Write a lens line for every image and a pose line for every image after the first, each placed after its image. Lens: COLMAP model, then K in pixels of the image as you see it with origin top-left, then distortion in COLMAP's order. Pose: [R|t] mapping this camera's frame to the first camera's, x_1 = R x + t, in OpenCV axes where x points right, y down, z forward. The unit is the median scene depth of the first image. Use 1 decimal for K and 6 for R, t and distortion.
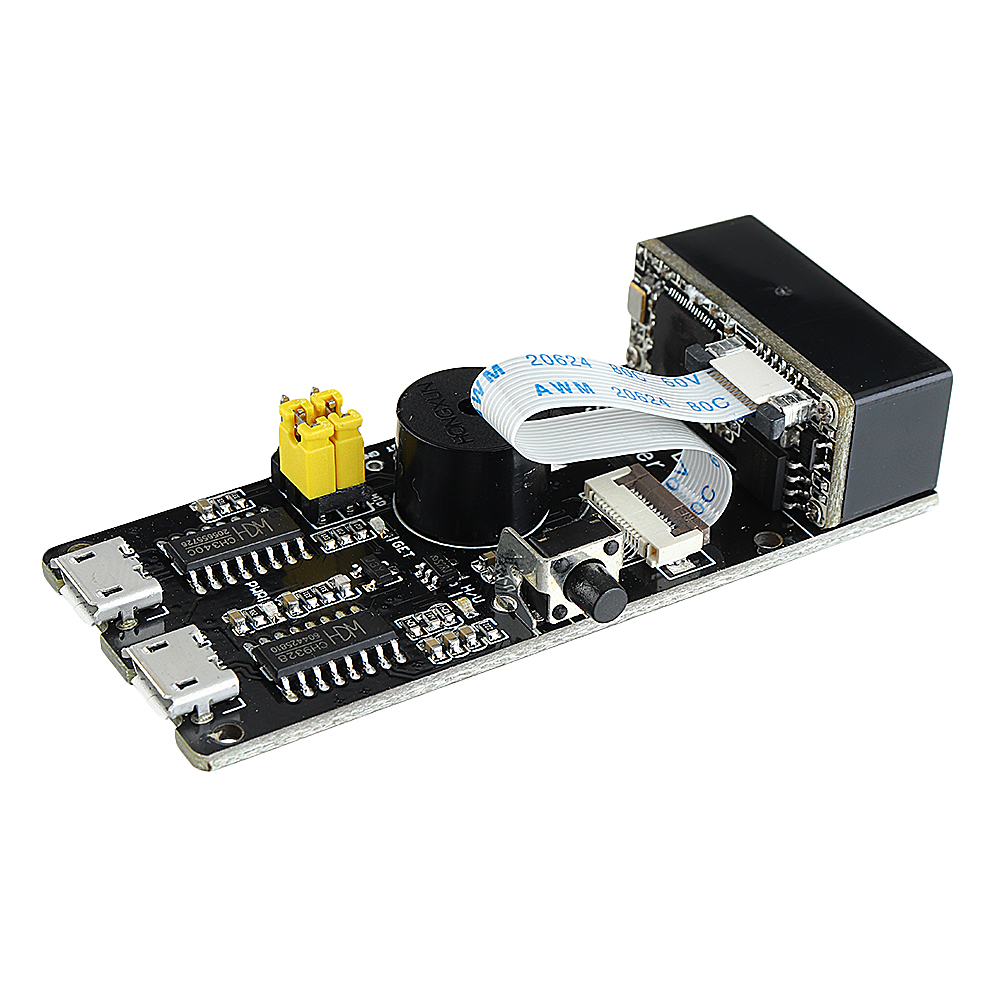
lens RADIAL K [[3037.0, 0, 498.7], [0, 3037.0, 466.4], [0, 0, 1]] dist [-0.002906, -0.419132]
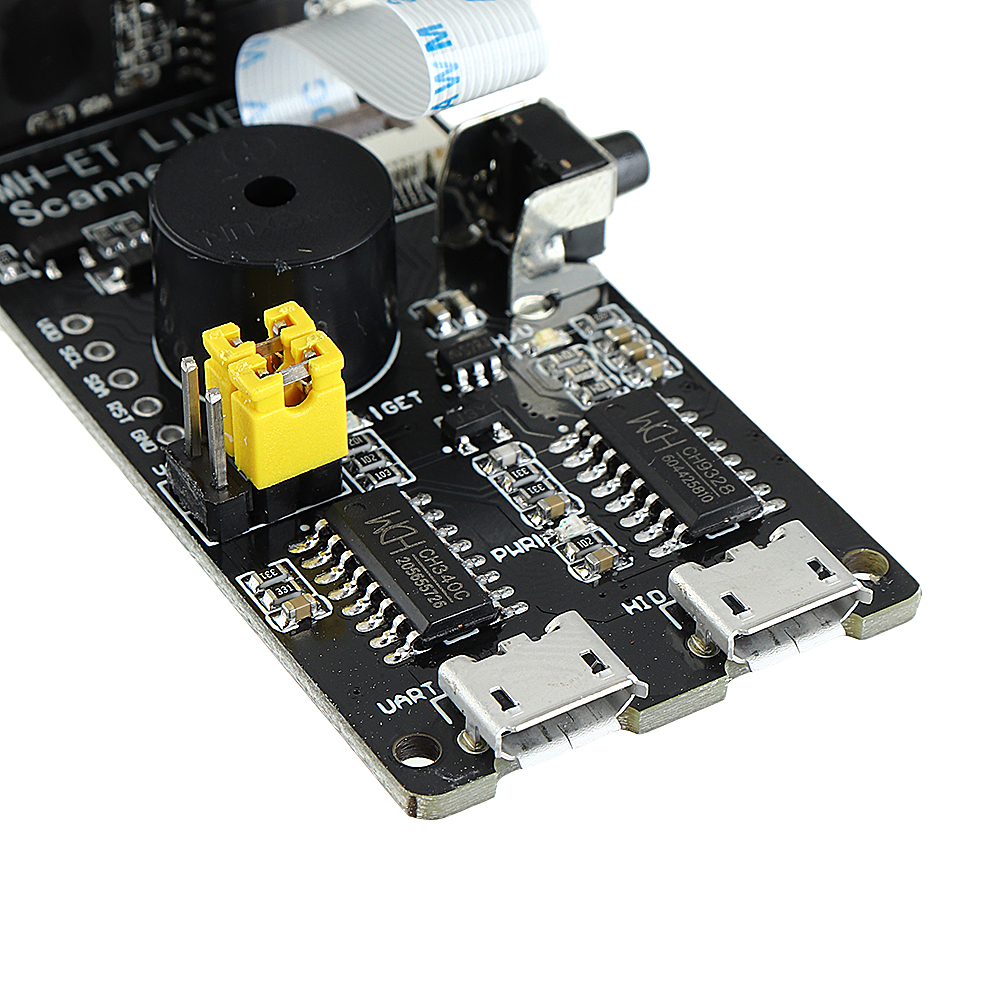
lens RADIAL K [[4061.8, 0, 553.1], [0, 4061.8, 499.2], [0, 0, 1]] dist [-0.010300, 3.227414]
pose [[-0.017550, -0.664743, 0.746866, -0.695979], [0.551599, 0.616585, 0.561749, -0.430754], [-0.833925, 0.421829, 0.355850, 0.681993]]
